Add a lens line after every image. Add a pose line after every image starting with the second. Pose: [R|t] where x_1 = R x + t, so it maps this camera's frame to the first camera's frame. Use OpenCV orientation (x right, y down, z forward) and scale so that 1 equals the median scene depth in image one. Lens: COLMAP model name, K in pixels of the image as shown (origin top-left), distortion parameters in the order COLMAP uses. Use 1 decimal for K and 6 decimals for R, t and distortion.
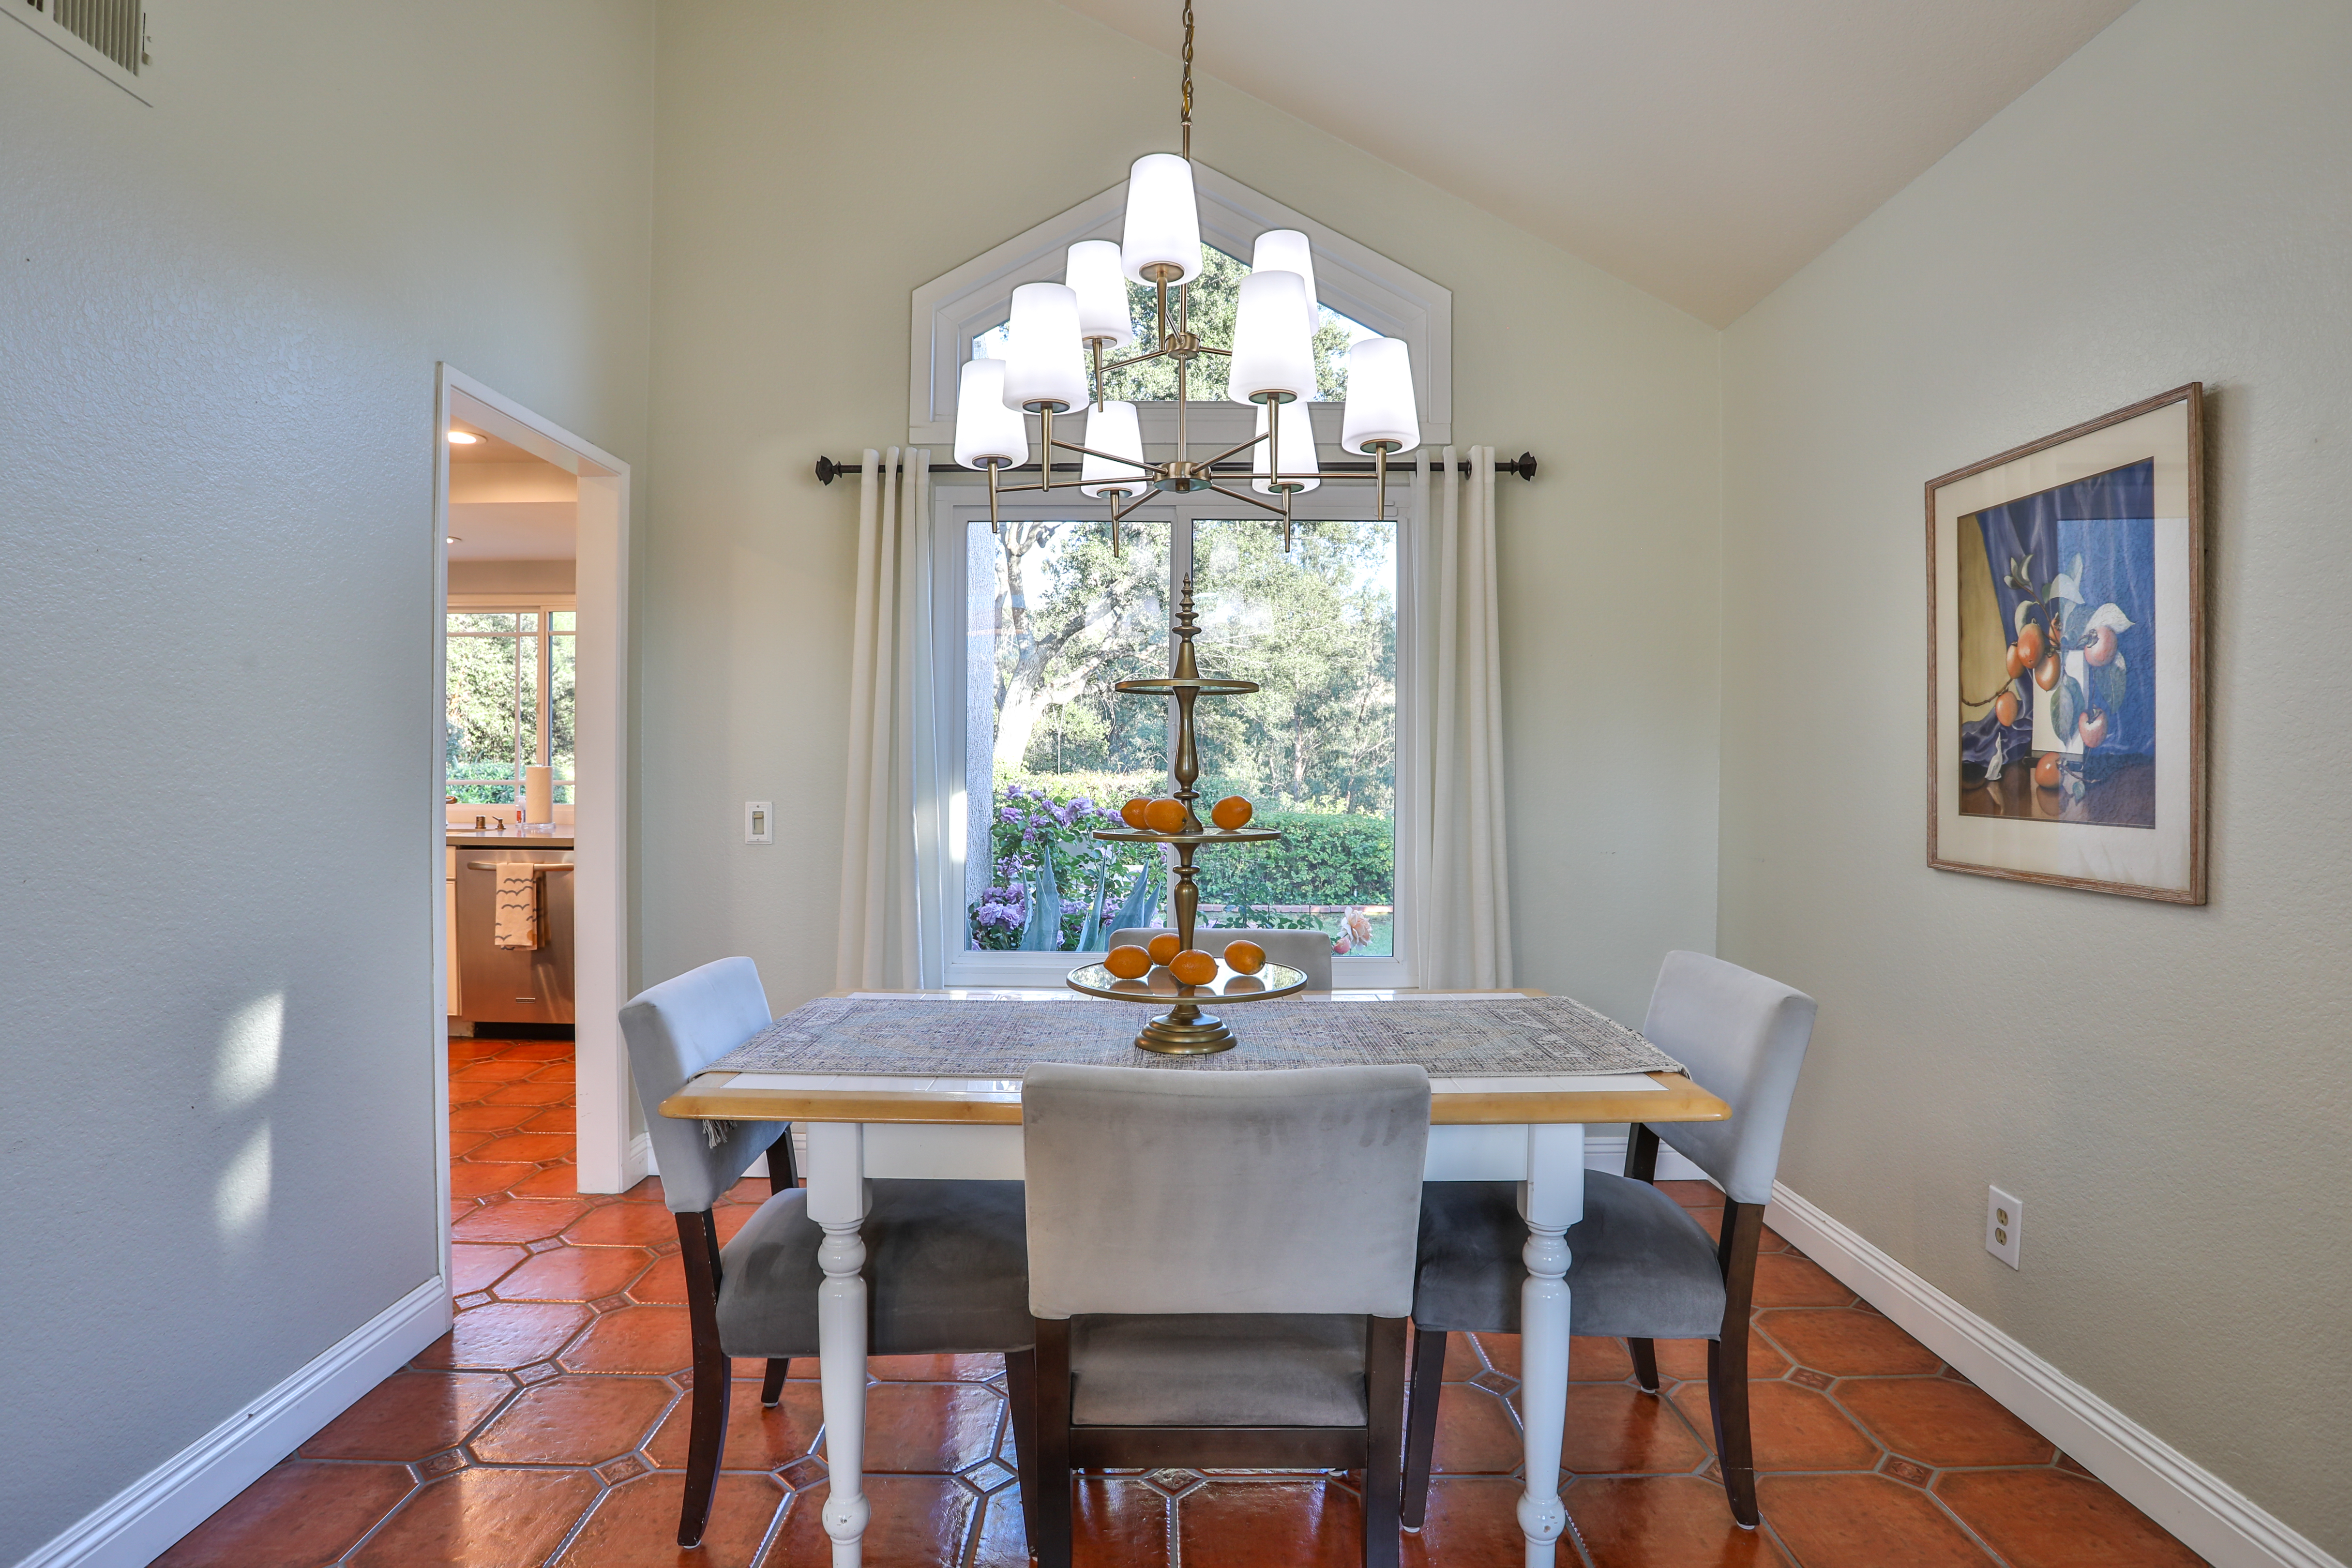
lens RADIAL K [[1217.2, 0, 1158.8], [0, 1217.2, 776.1], [0, 0, 1]] dist [-0.071494, 0.030494]
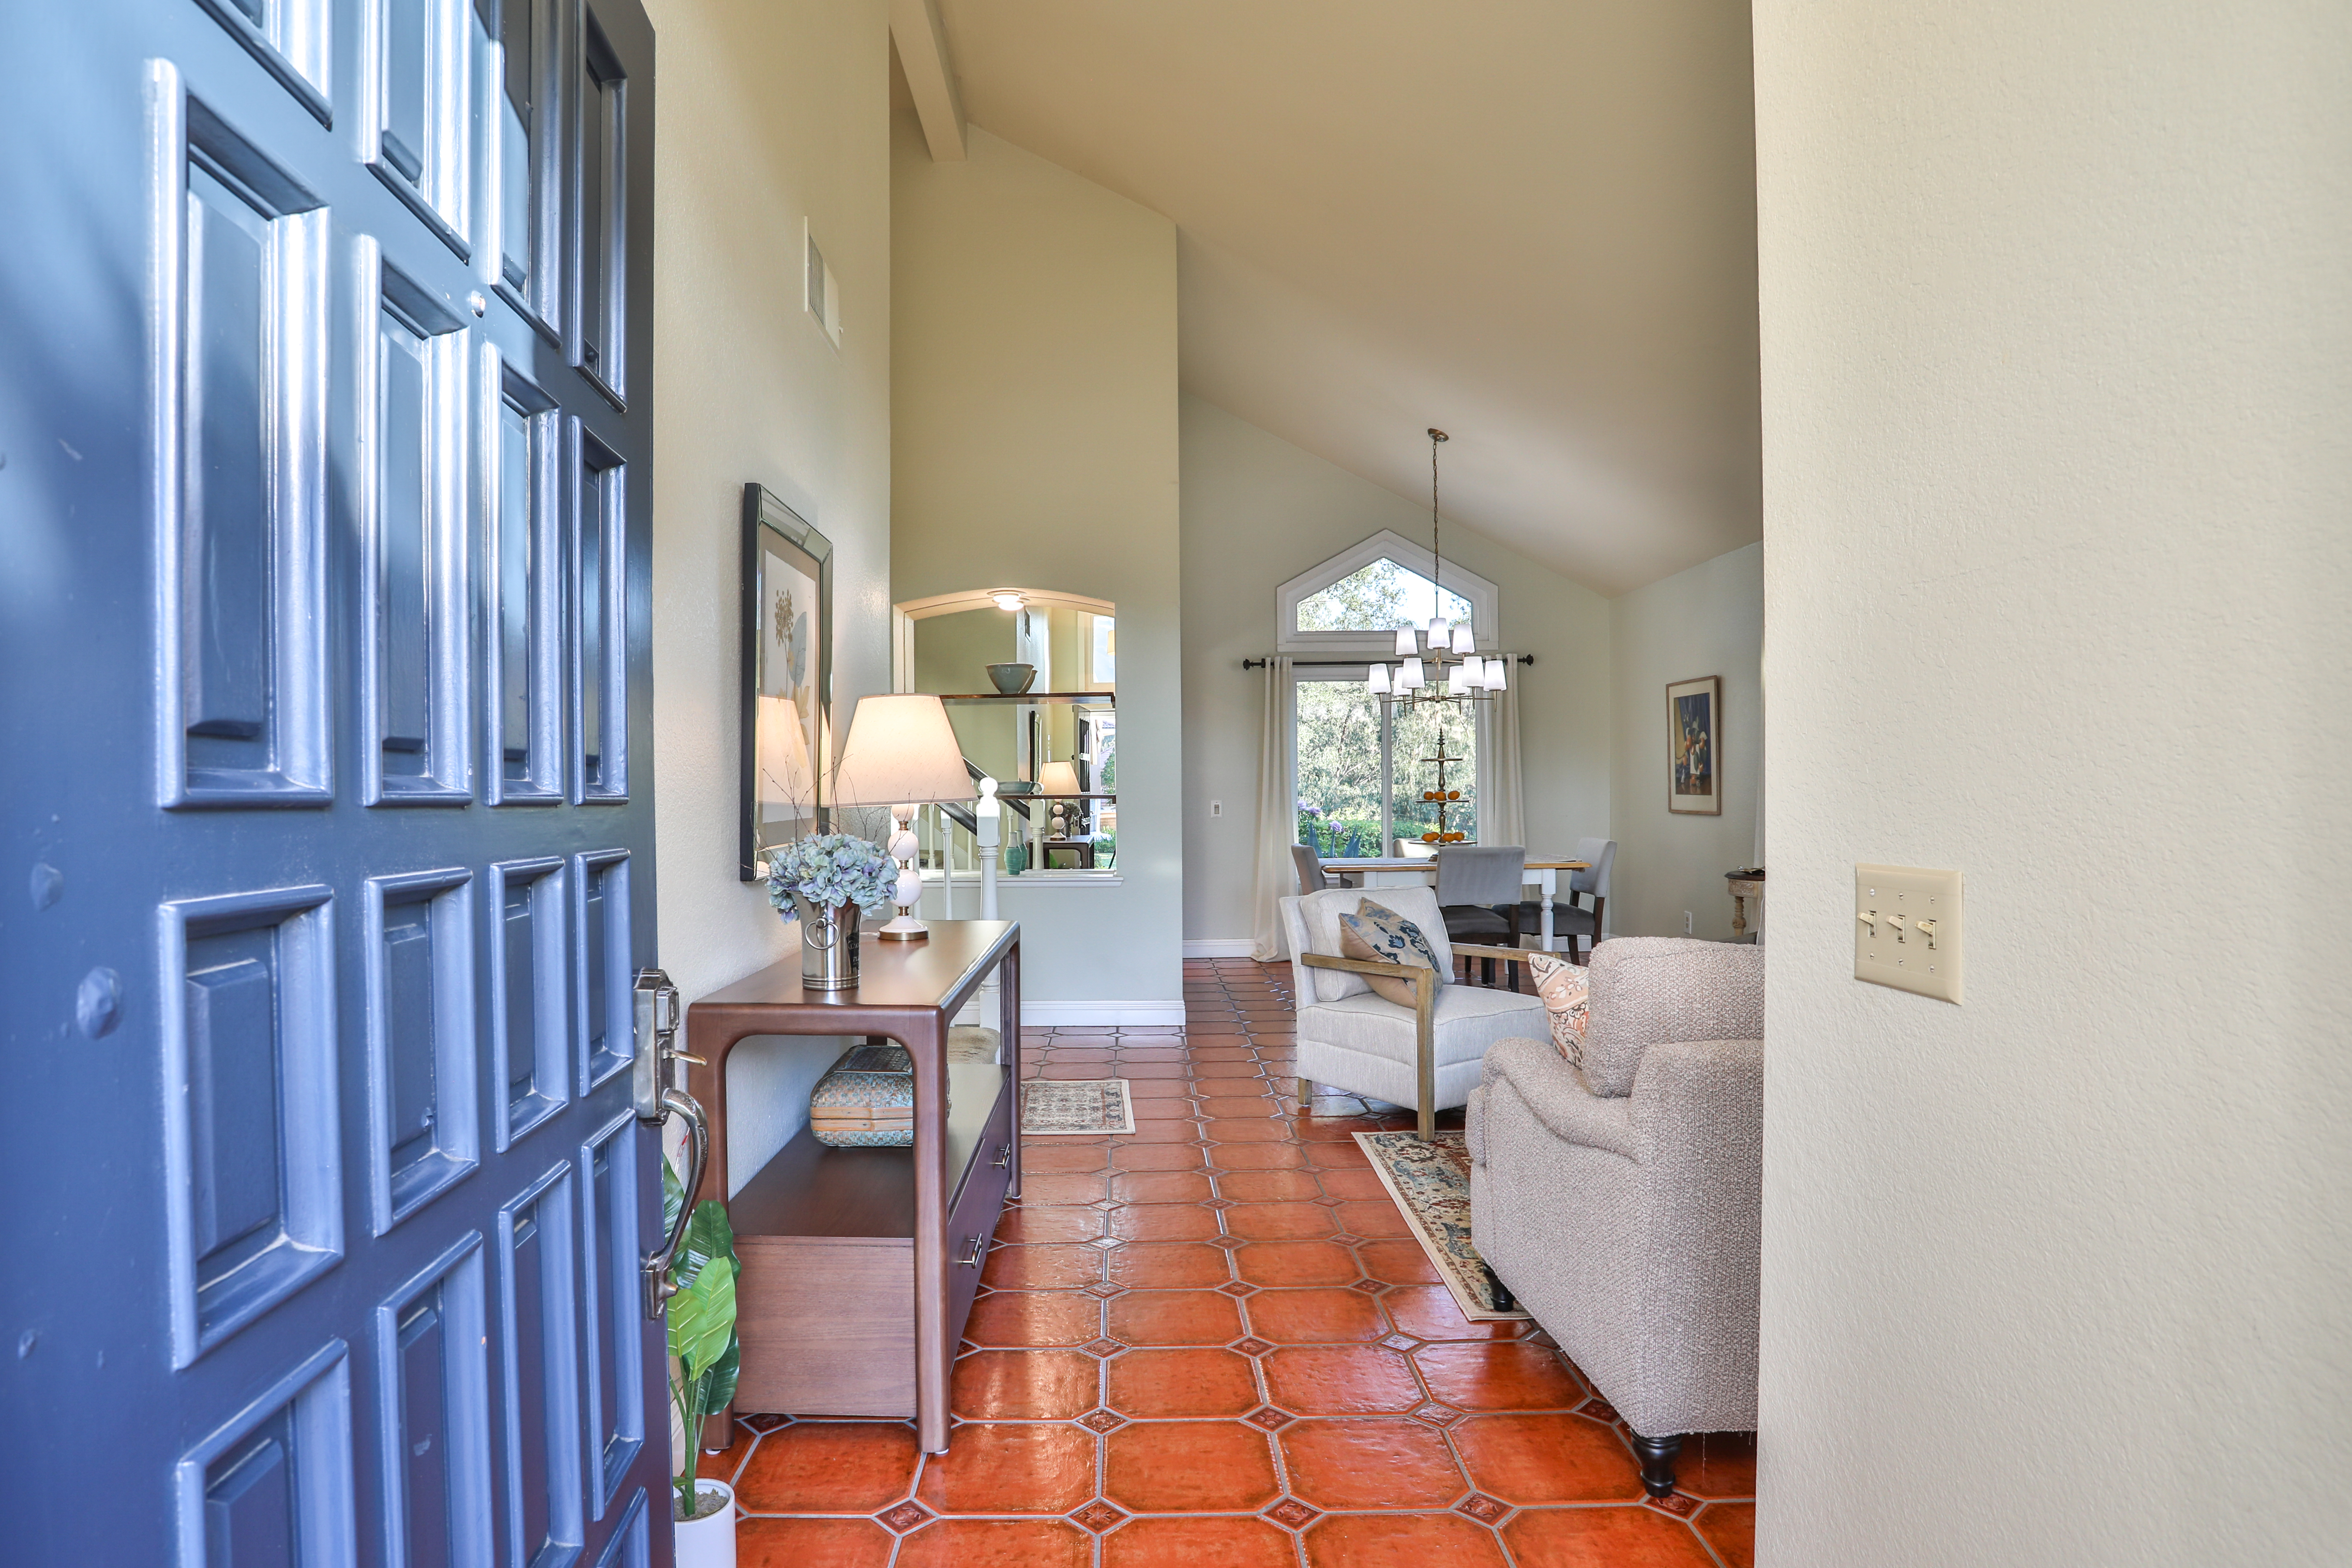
lens RADIAL K [[1259.3, 0, 1136.3], [0, 1259.3, 793.8], [0, 0, 1]] dist [-0.062004, 0.000019]
pose [[0.999813, -0.015351, 0.011722, -0.860207], [0.015388, 0.999877, -0.003054, 0.022181], [-0.011674, 0.003233, 0.999927, -2.496925]]
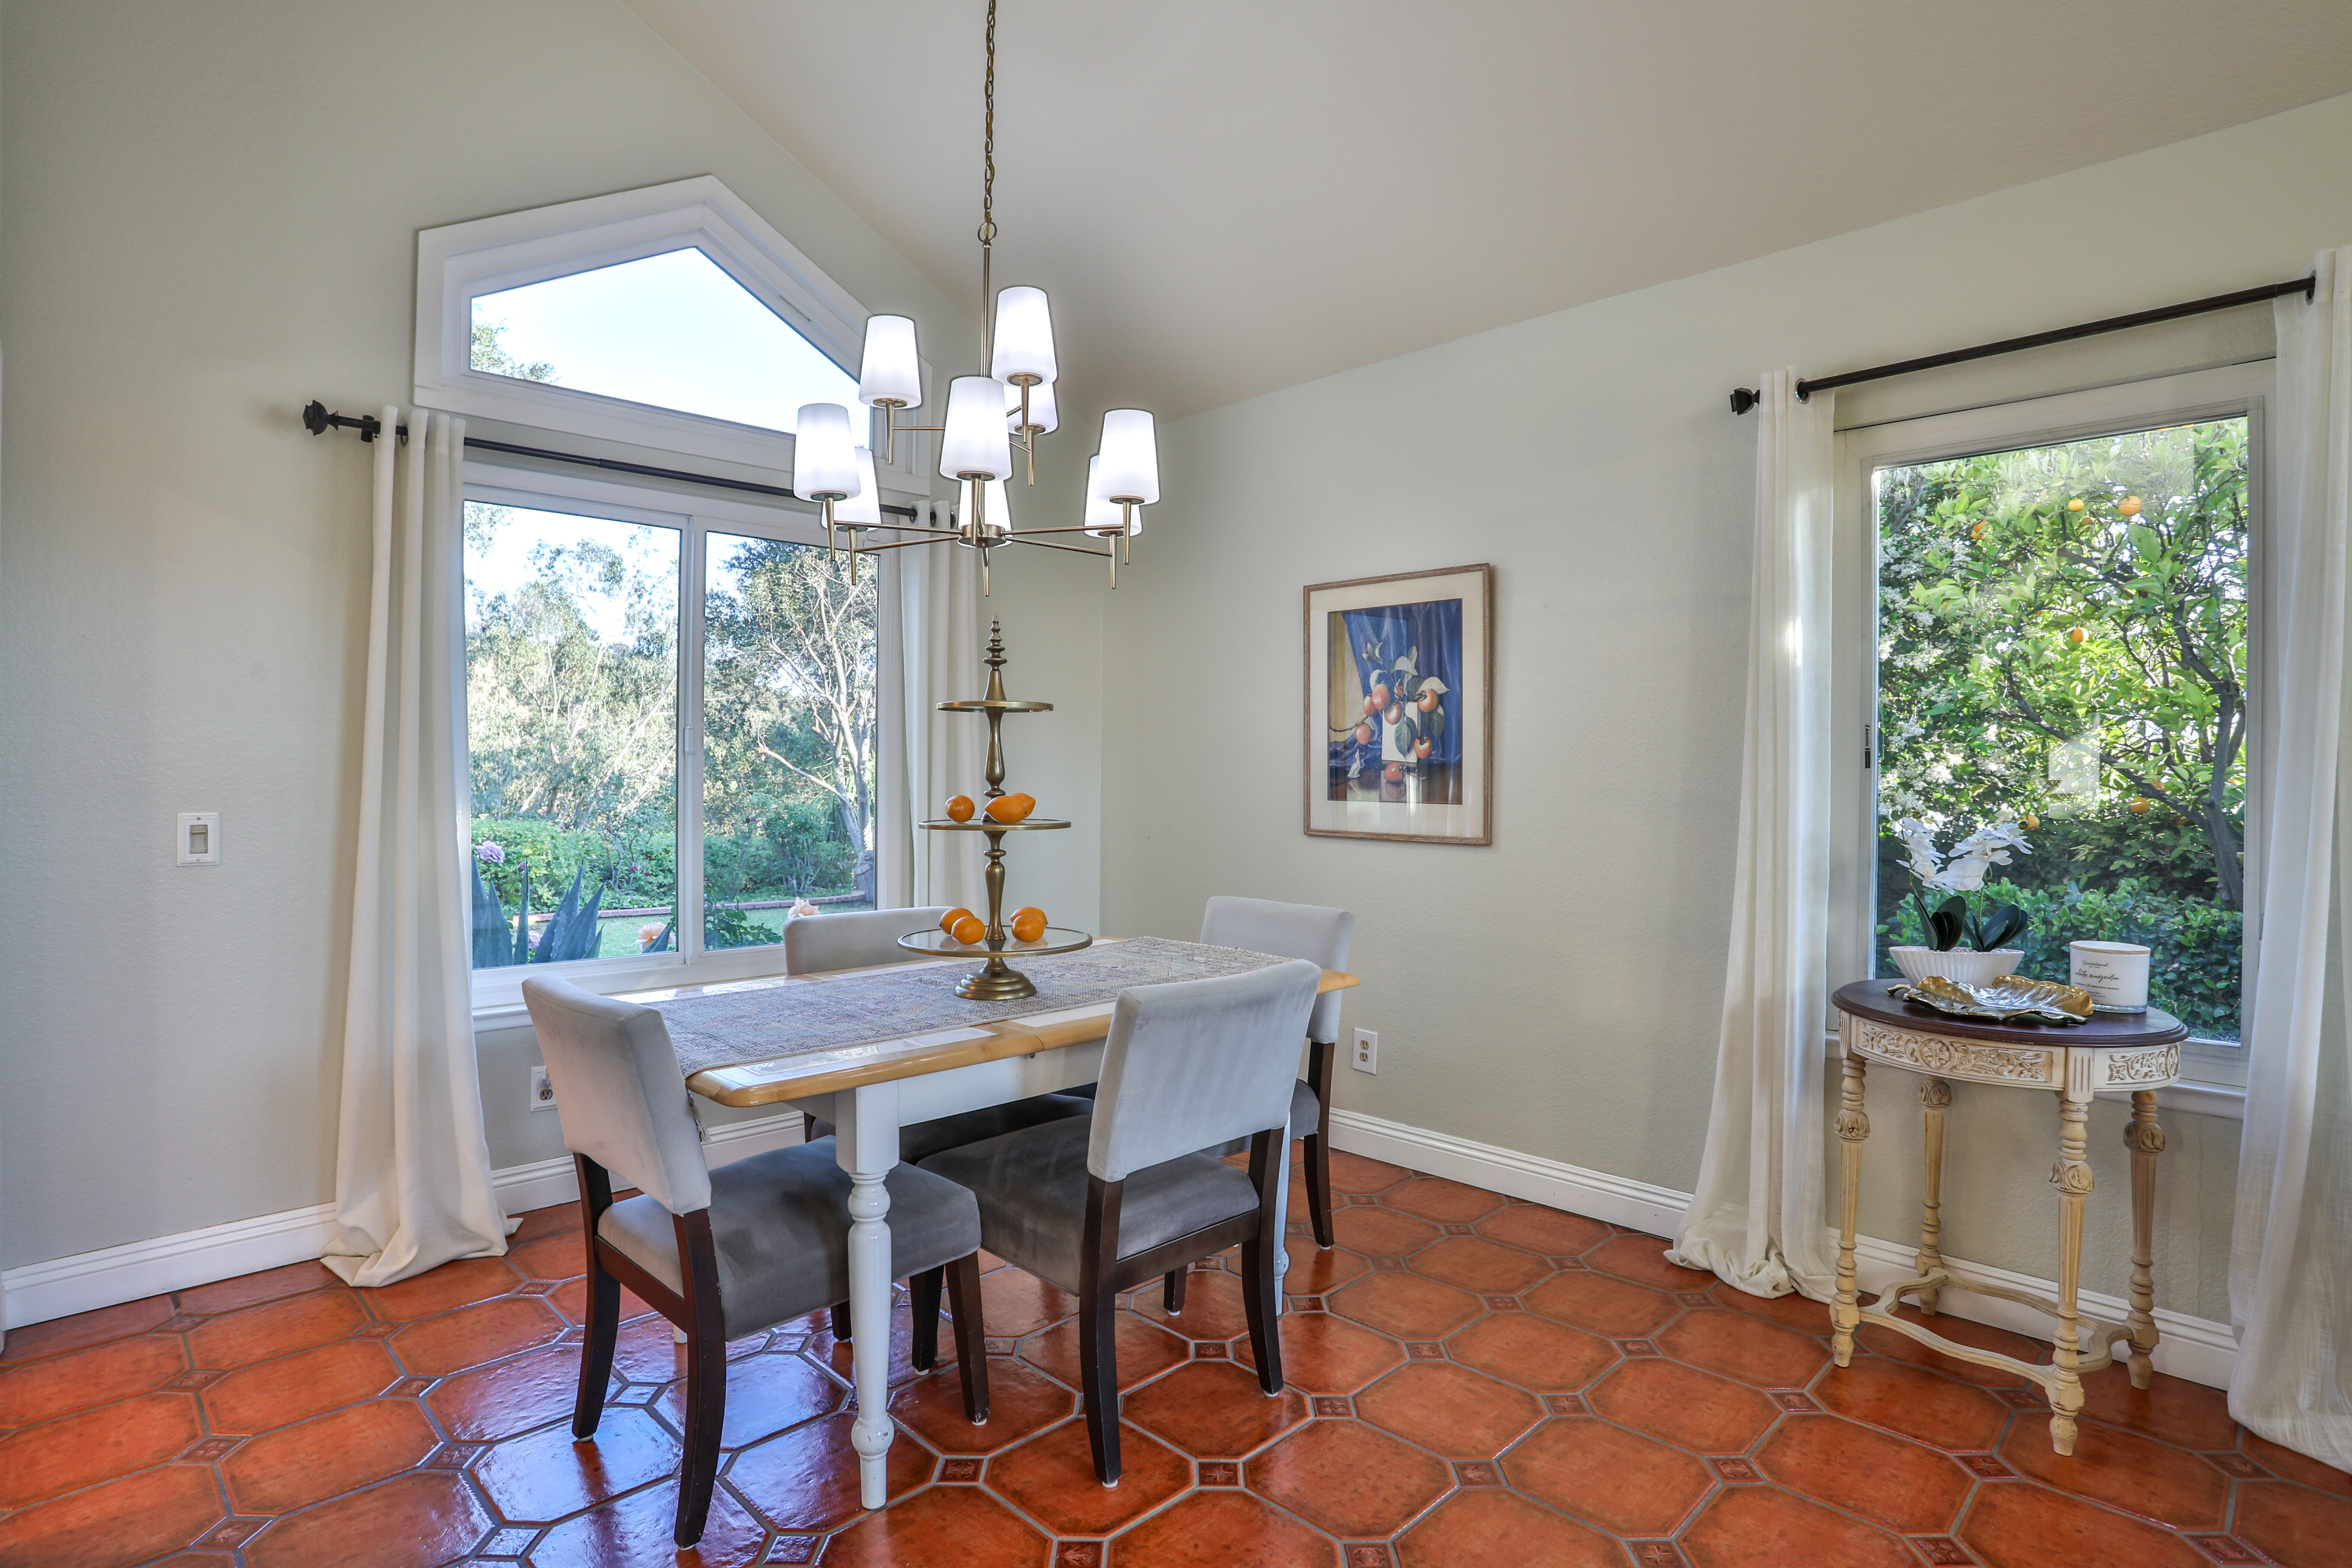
lens RADIAL K [[1210.3, 0, 1180.3], [0, 1210.3, 775.0], [0, 0, 1]] dist [-0.085369, 0.037414]
pose [[0.709083, -0.003522, 0.705117, -0.679378], [0.003649, 0.999992, 0.001325, -0.004081], [-0.705116, 0.001633, 0.709090, -0.006132]]
